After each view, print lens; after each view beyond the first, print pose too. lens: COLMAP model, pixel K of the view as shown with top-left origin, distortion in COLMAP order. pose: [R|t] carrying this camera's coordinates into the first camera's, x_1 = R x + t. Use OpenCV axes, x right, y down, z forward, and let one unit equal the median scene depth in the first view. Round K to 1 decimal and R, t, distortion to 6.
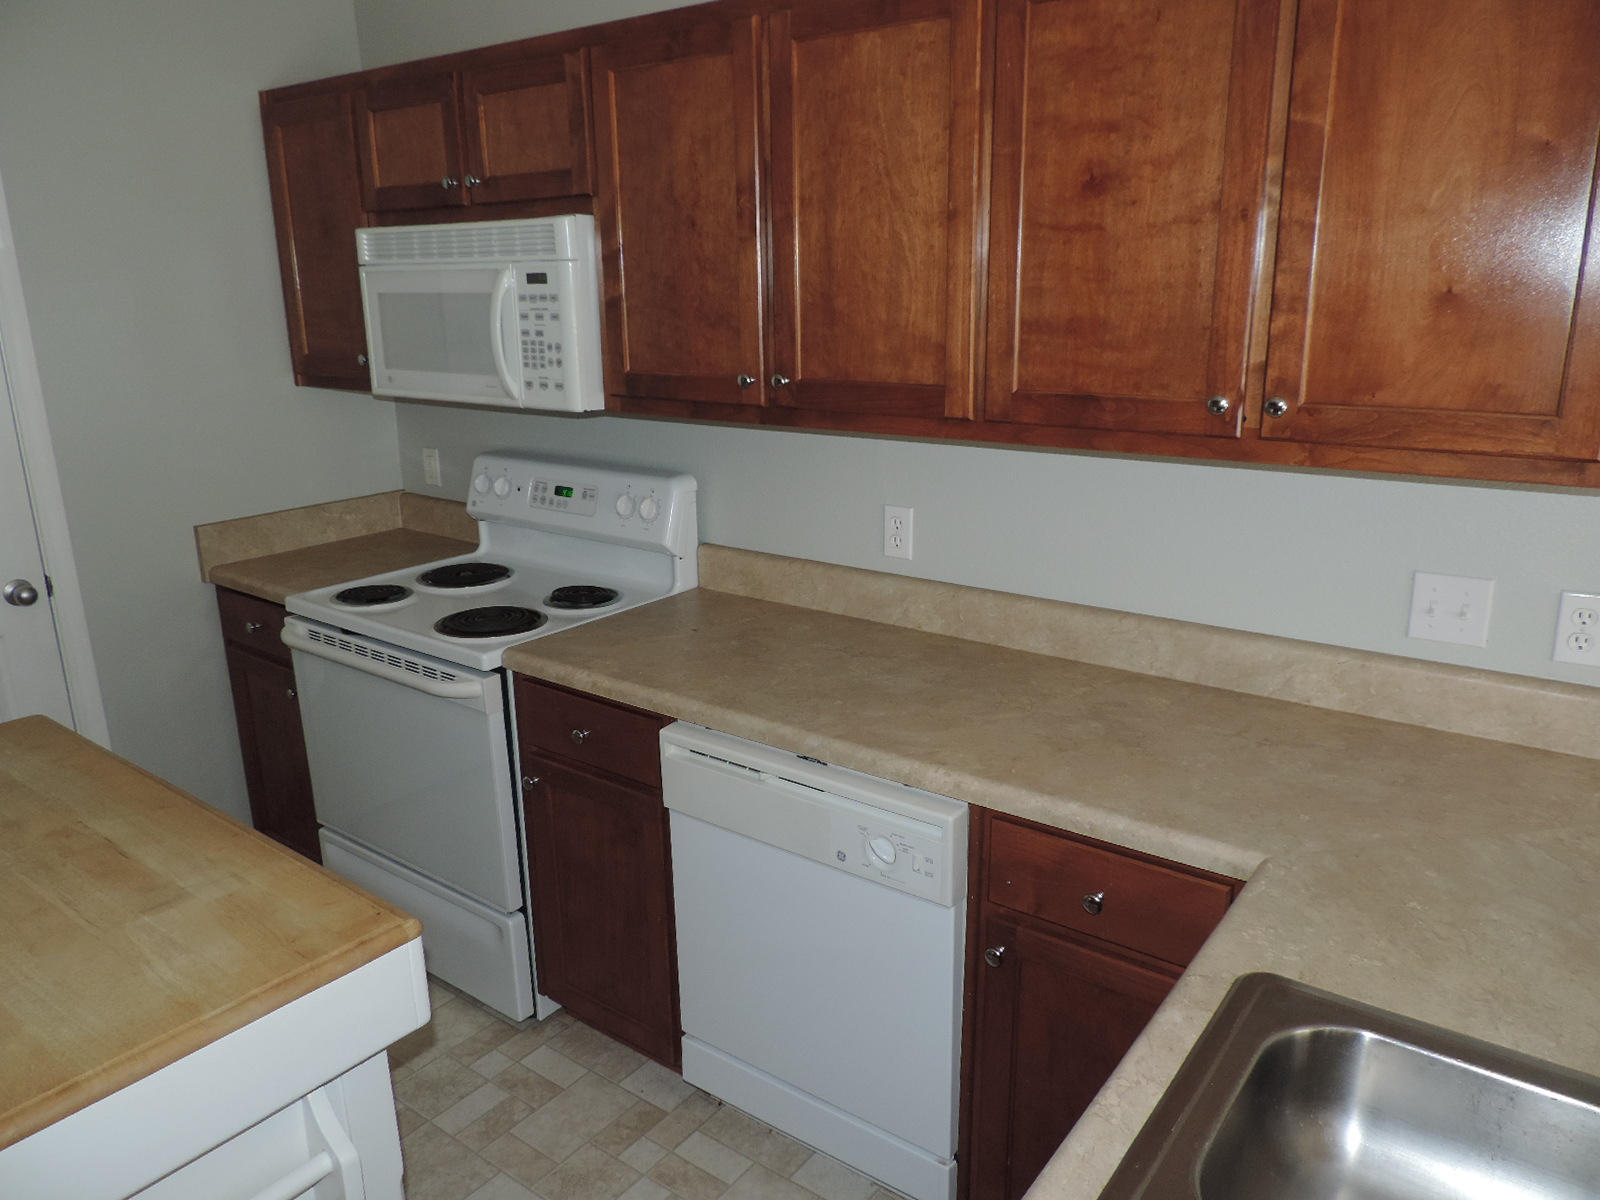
lens RADIAL K [[1152.6, 0, 810.7], [0, 1152.6, 598.4], [0, 0, 1]] dist [-0.009472, -0.001809]
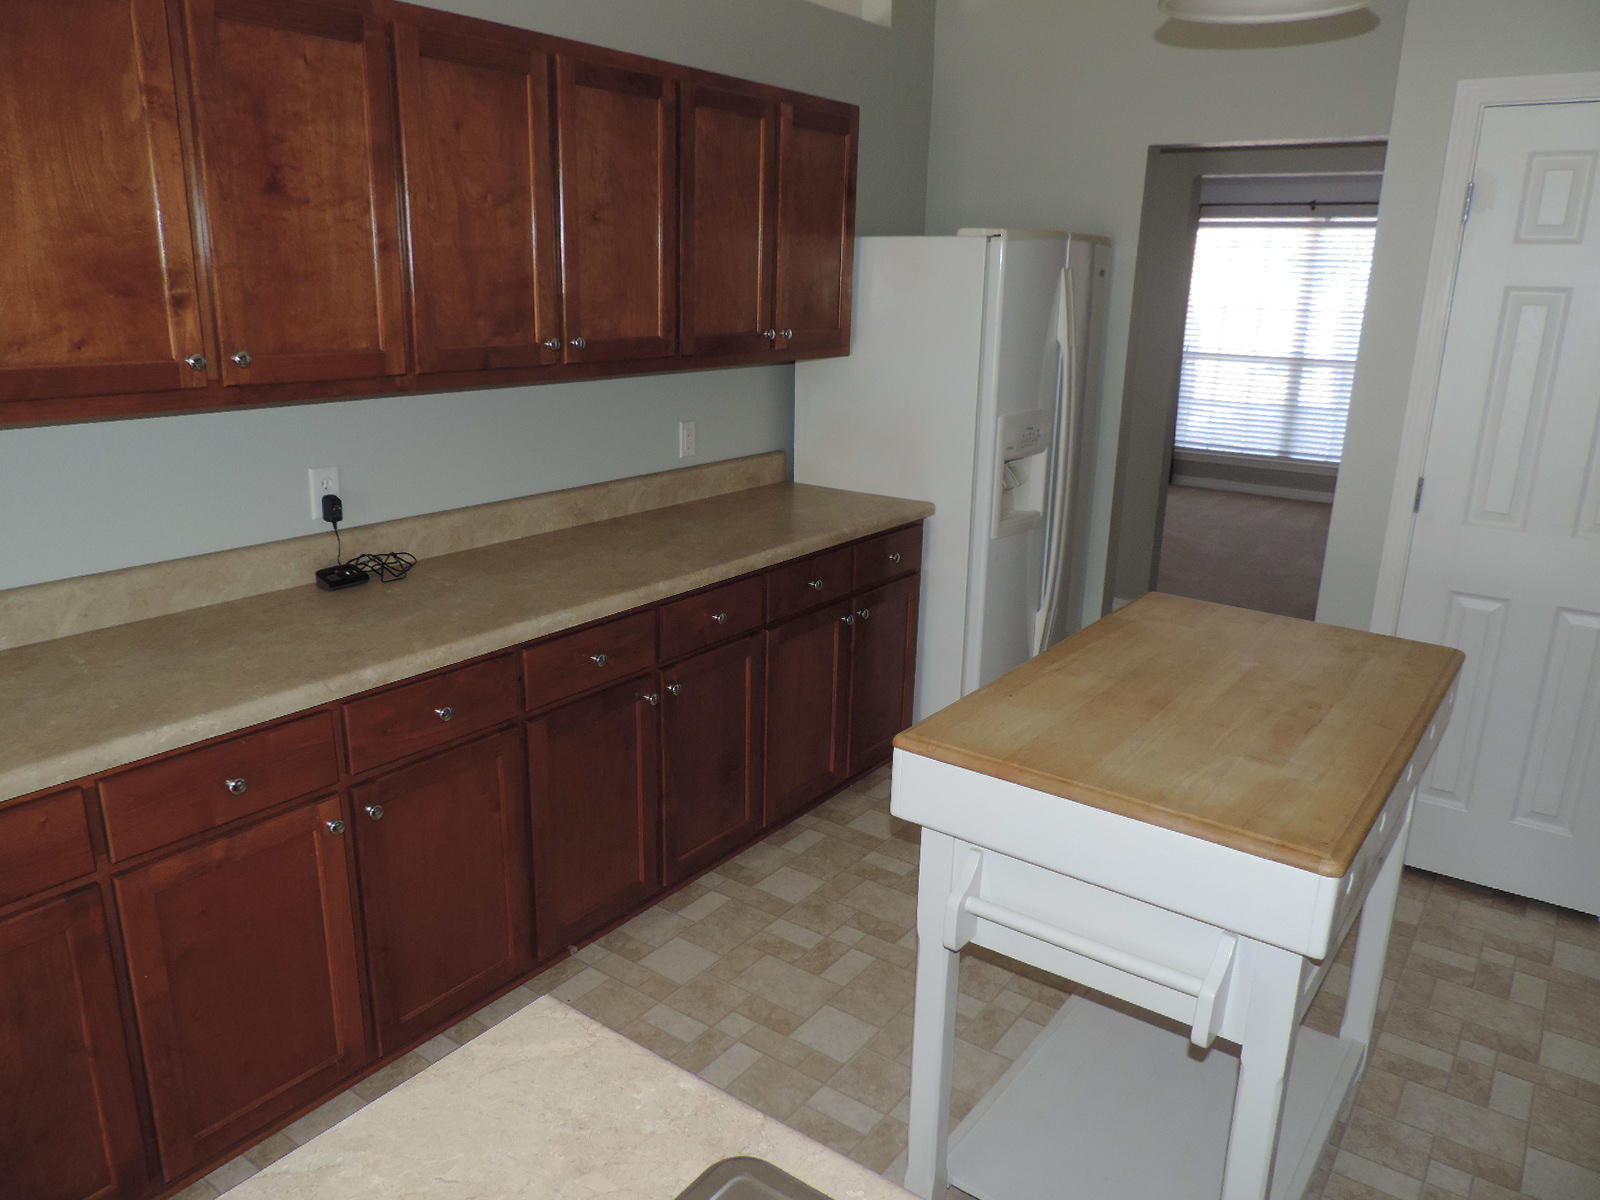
lens RADIAL K [[1152.6, 0, 810.7], [0, 1152.6, 598.4], [0, 0, 1]] dist [-0.009472, -0.001809]
pose [[0.015016, 0.282077, -0.959274, 0.608639], [-0.291053, 0.919071, 0.265699, -0.094517], [0.956589, 0.275210, 0.095901, 0.337852]]
